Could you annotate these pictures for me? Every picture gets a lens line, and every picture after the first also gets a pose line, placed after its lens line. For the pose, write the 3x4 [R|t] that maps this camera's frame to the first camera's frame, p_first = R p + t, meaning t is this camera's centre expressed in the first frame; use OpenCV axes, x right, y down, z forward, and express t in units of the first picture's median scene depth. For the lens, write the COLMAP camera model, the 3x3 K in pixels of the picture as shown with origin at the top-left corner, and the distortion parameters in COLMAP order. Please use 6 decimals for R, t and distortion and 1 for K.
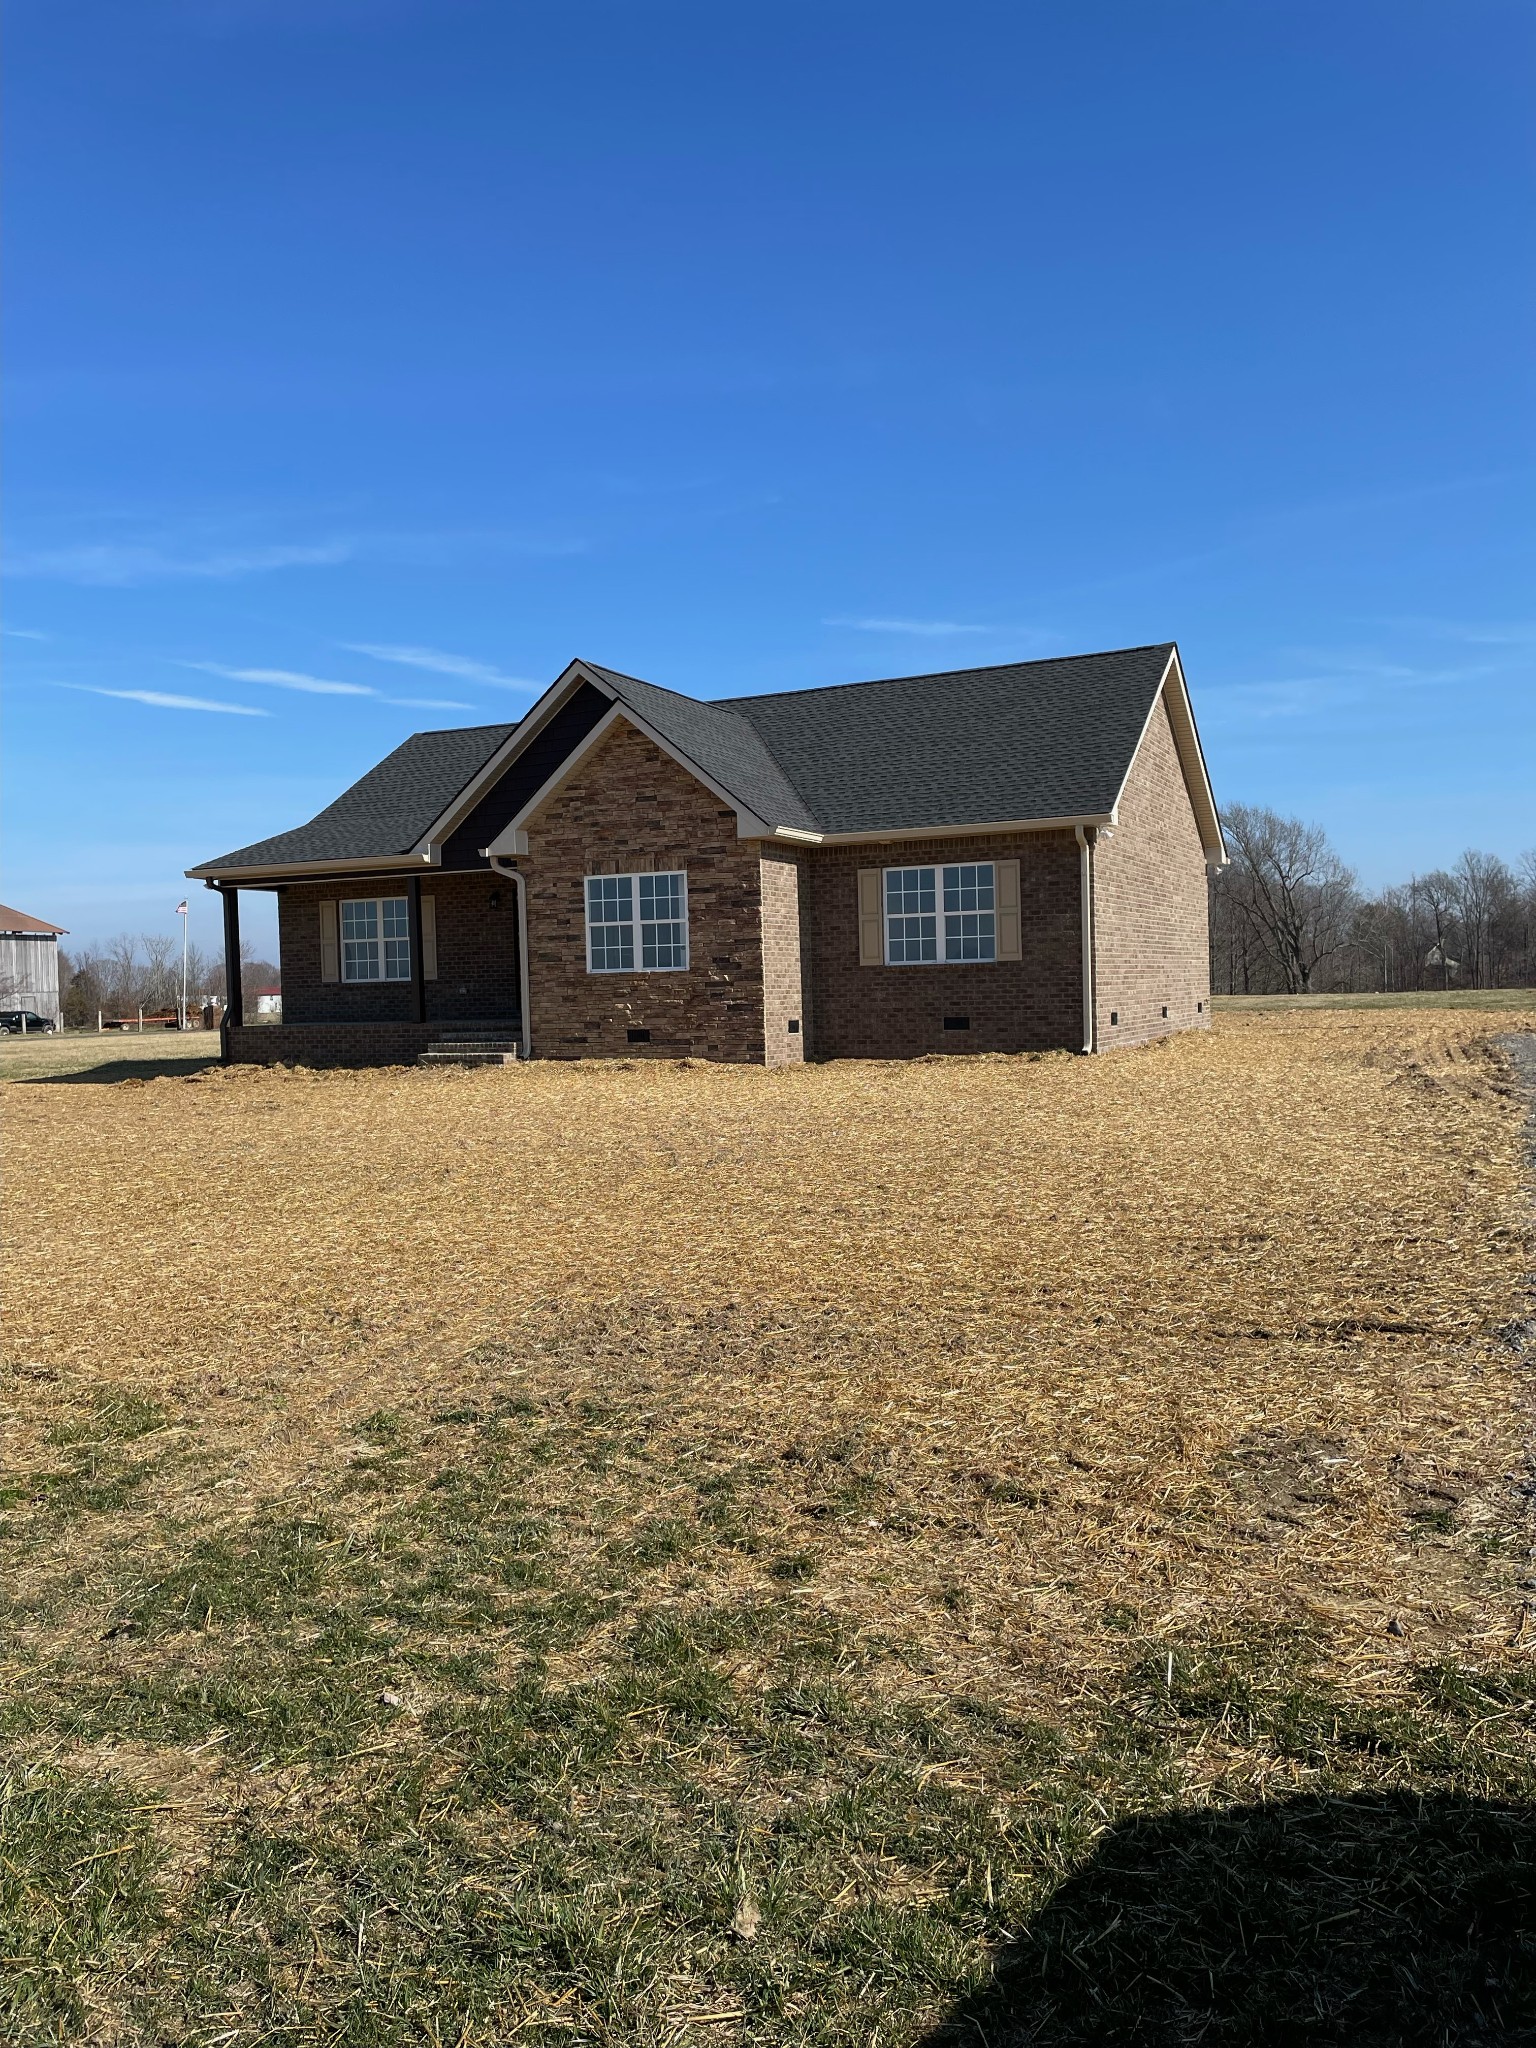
lens RADIAL K [[1554.6, 0, 768.0], [0, 1554.6, 1024.0], [0, 0, 1]] dist [0.126430, -0.163241]
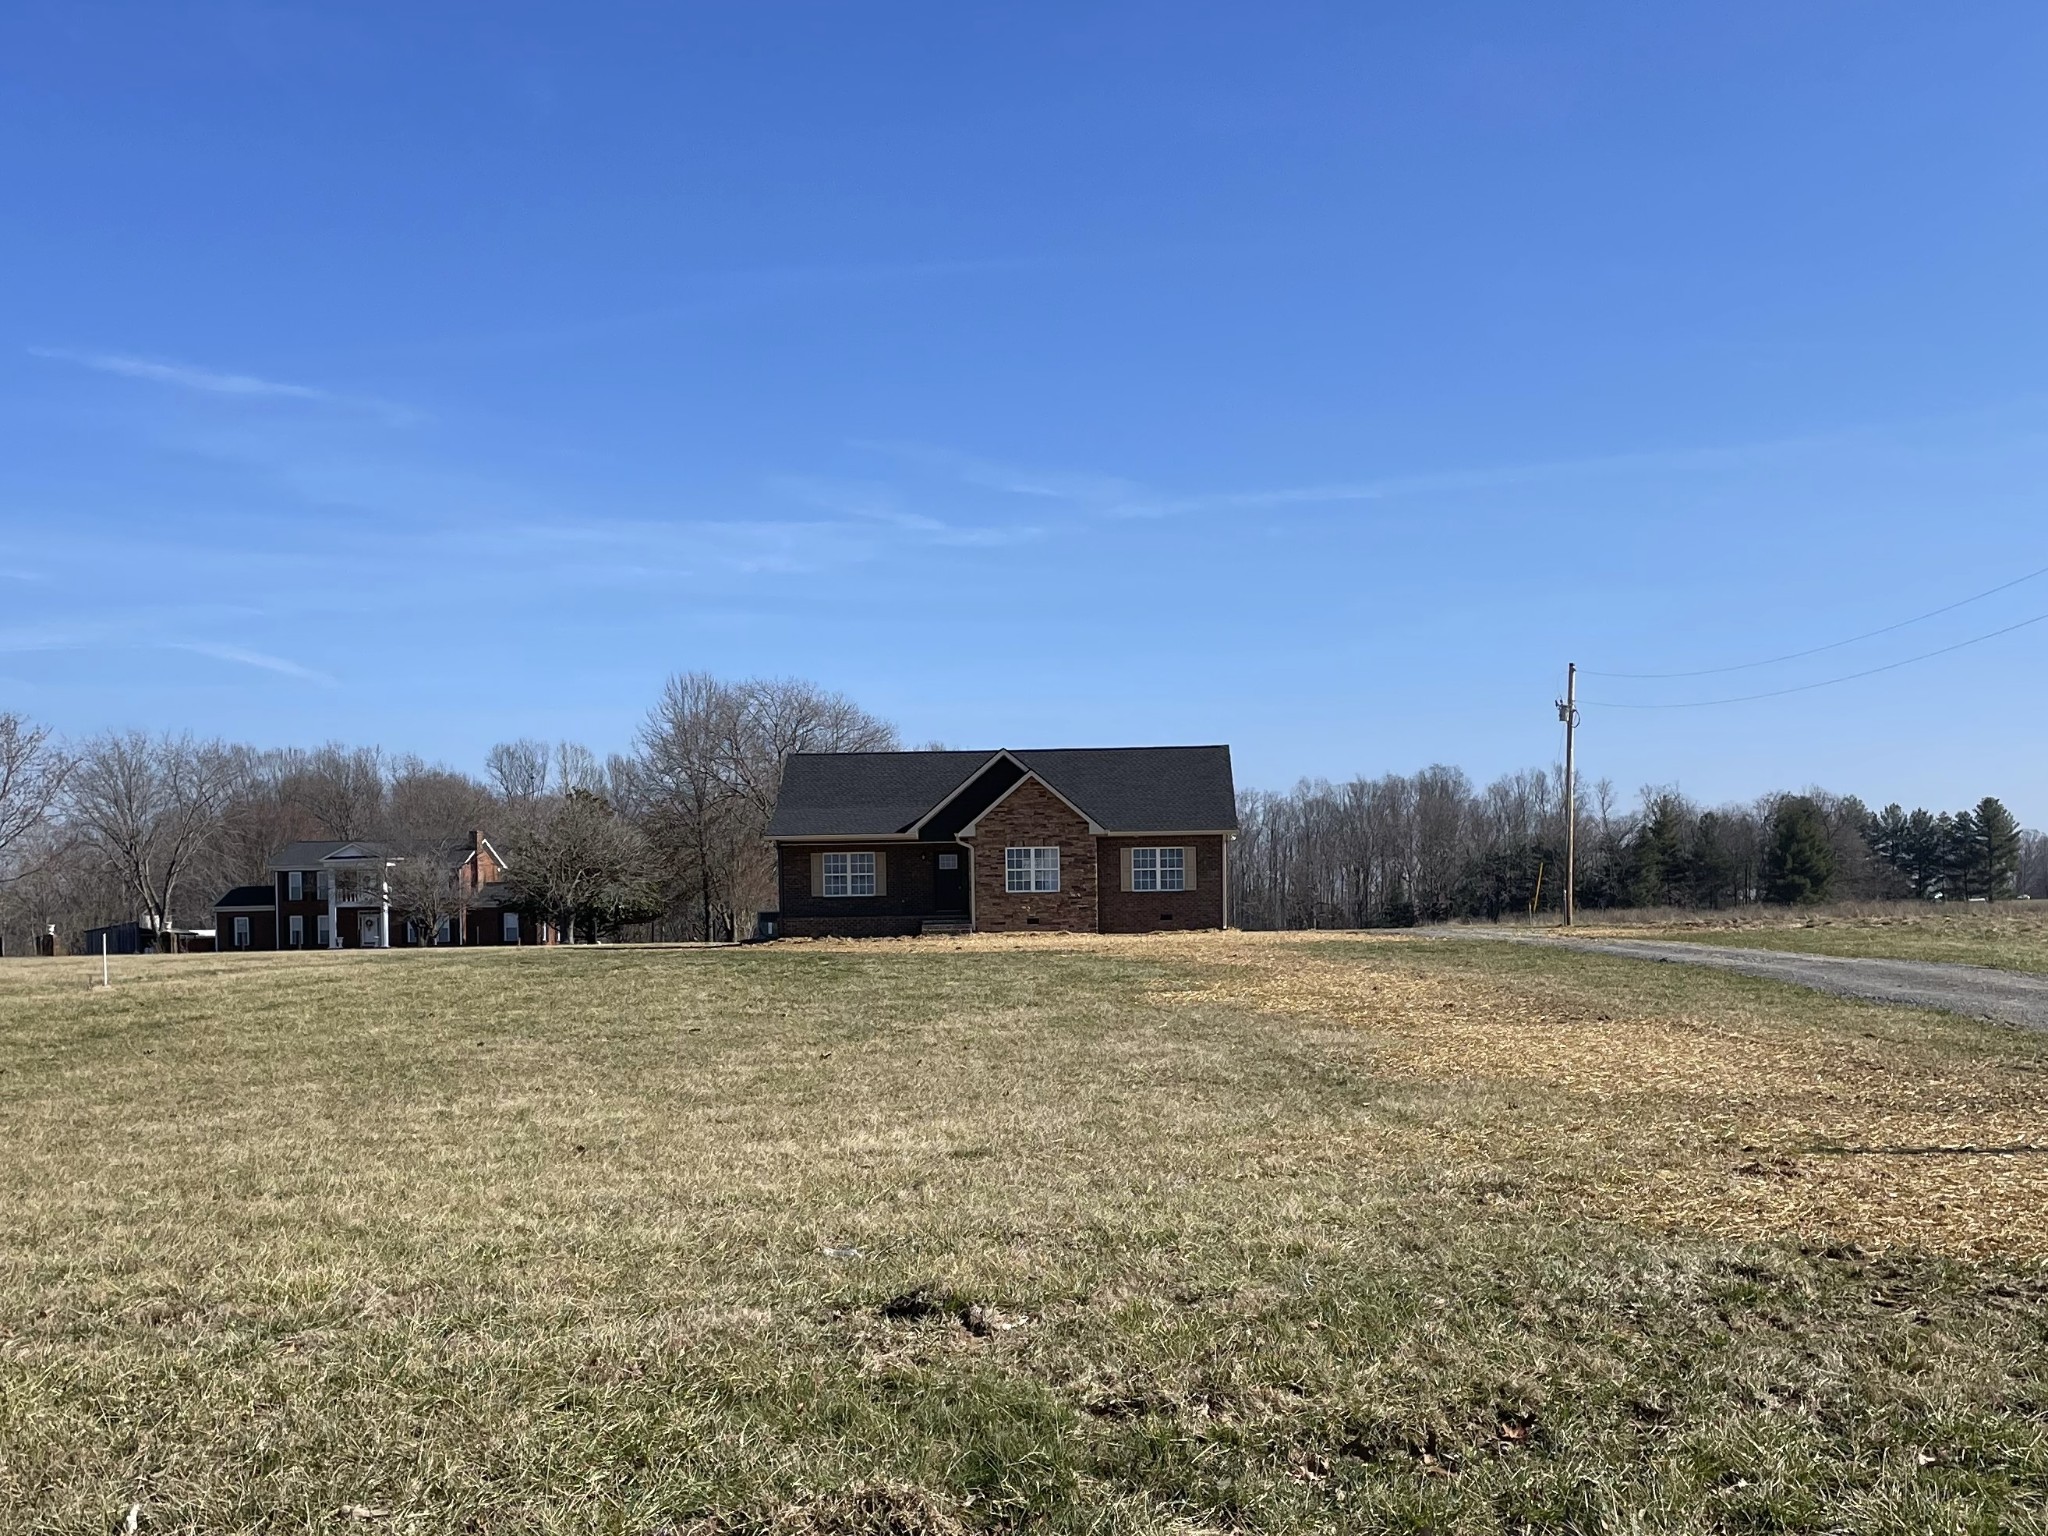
lens RADIAL K [[1554.6, 0, 1024.0], [0, 1554.6, 768.0], [0, 0, 1]] dist [0.126430, -0.163241]
pose [[0.927673, 0.048089, 0.370284, -0.916064], [0.000170, 0.991618, -0.129207, 0.076717], [-0.373394, 0.119925, 0.919889, -1.032348]]
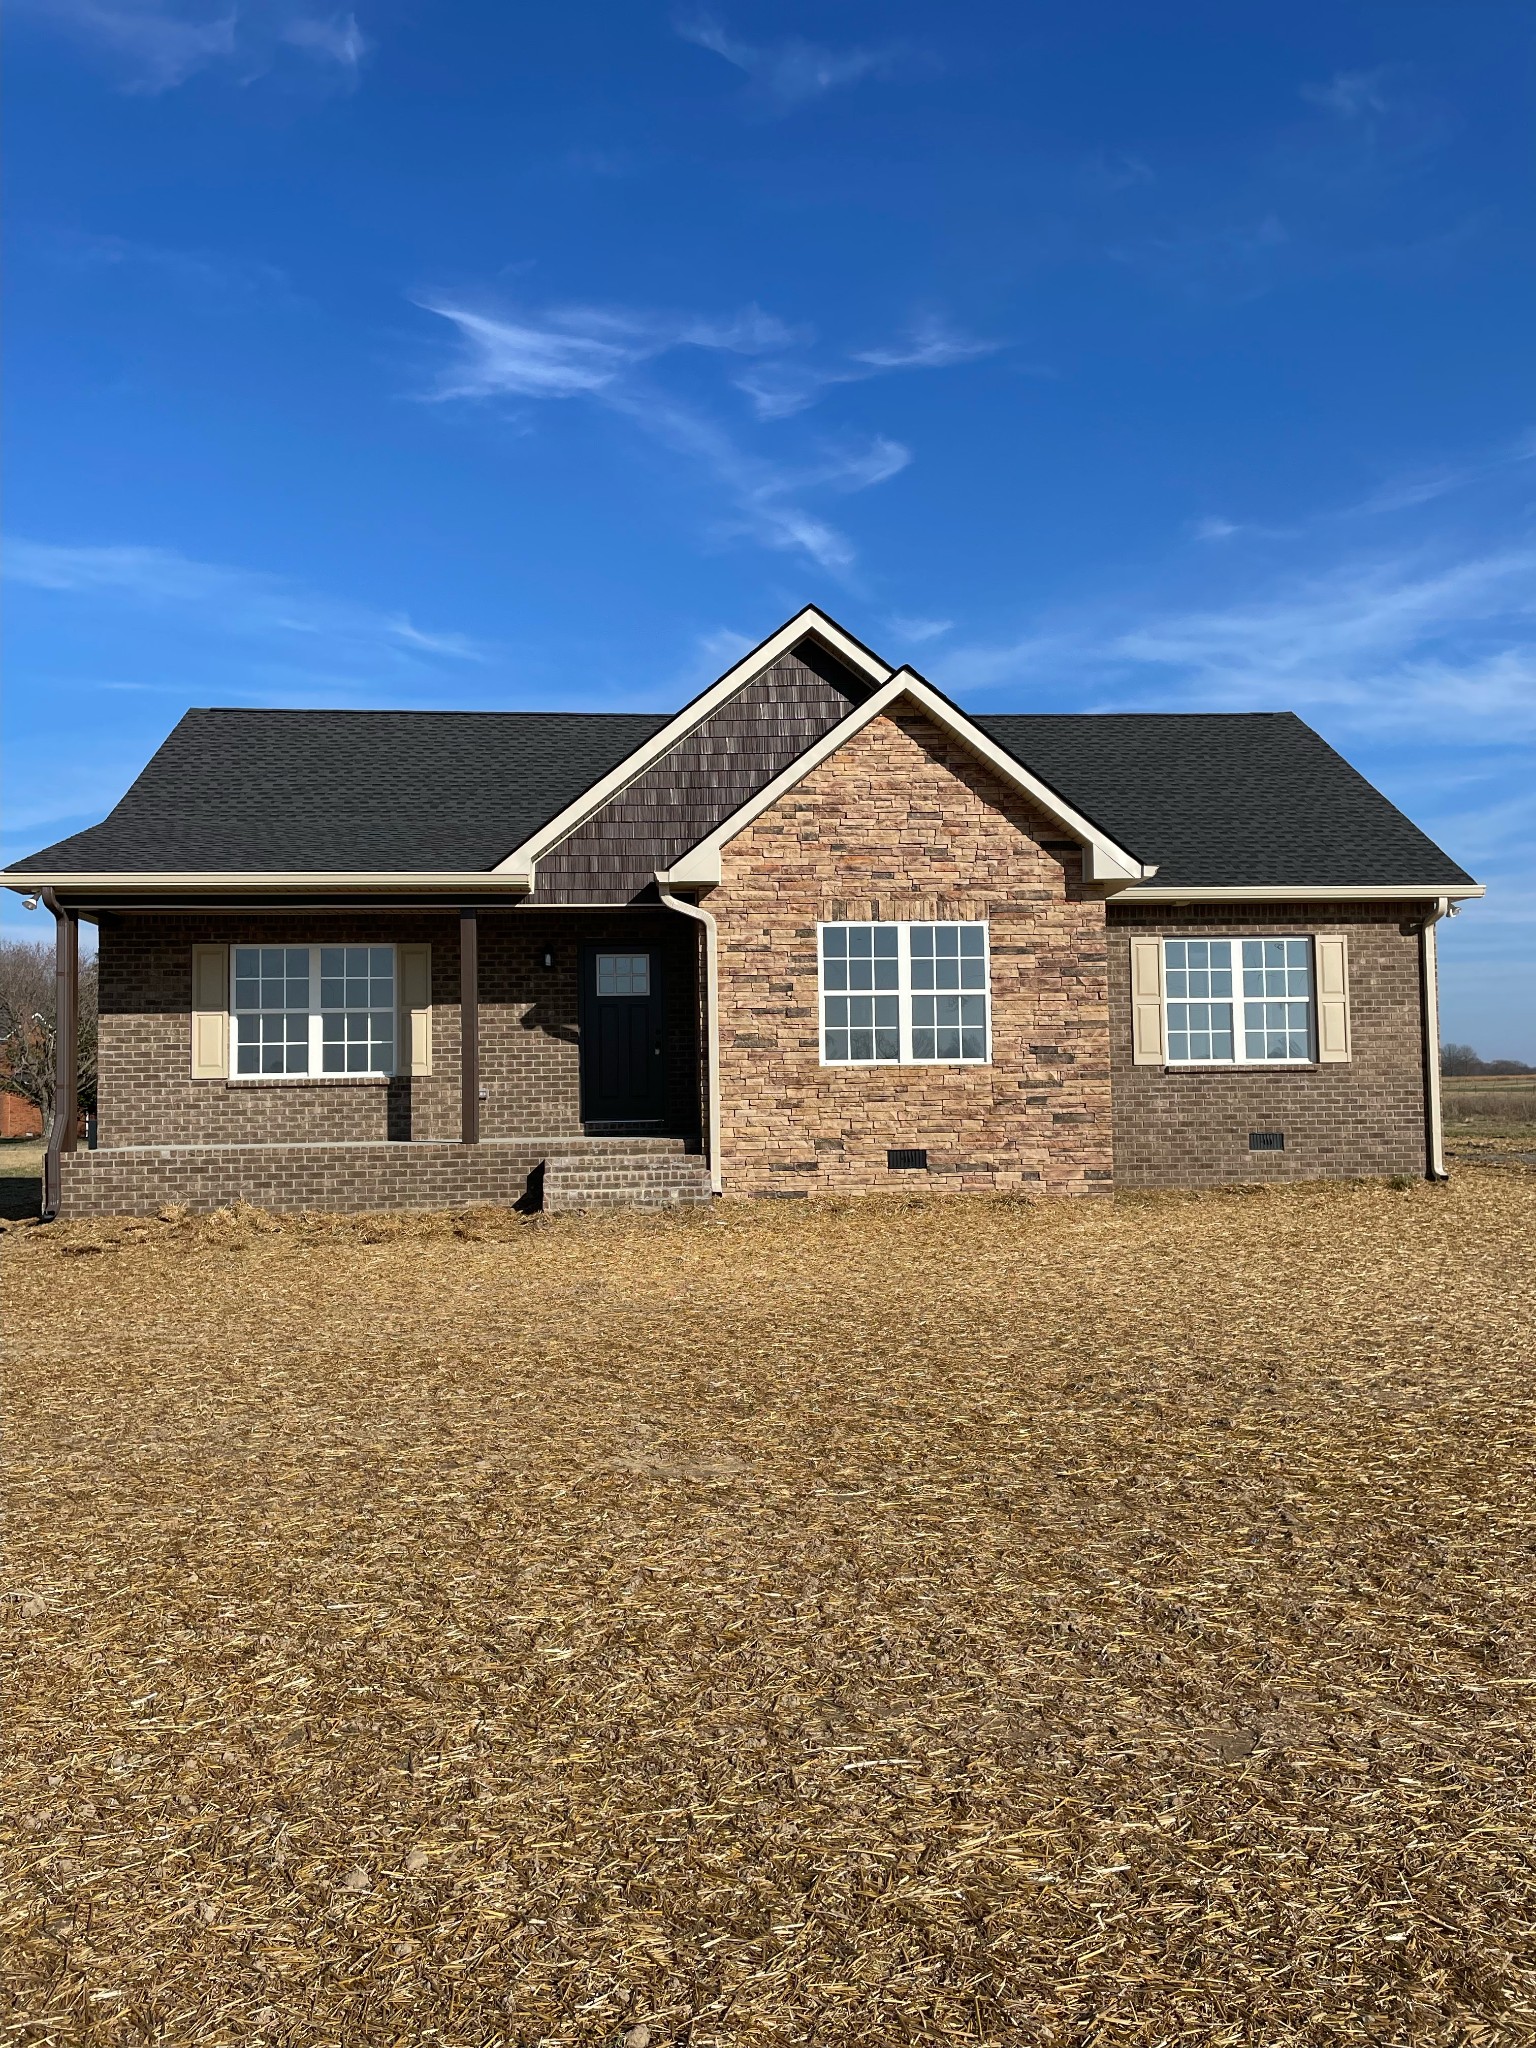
lens RADIAL K [[1554.6, 0, 768.0], [0, 1554.6, 1024.0], [0, 0, 1]] dist [0.126430, -0.163241]
pose [[0.867642, 0.038086, 0.495728, -0.475769], [0.004388, 0.996436, -0.084236, 0.005940], [-0.497170, 0.075262, 0.864383, 0.439552]]
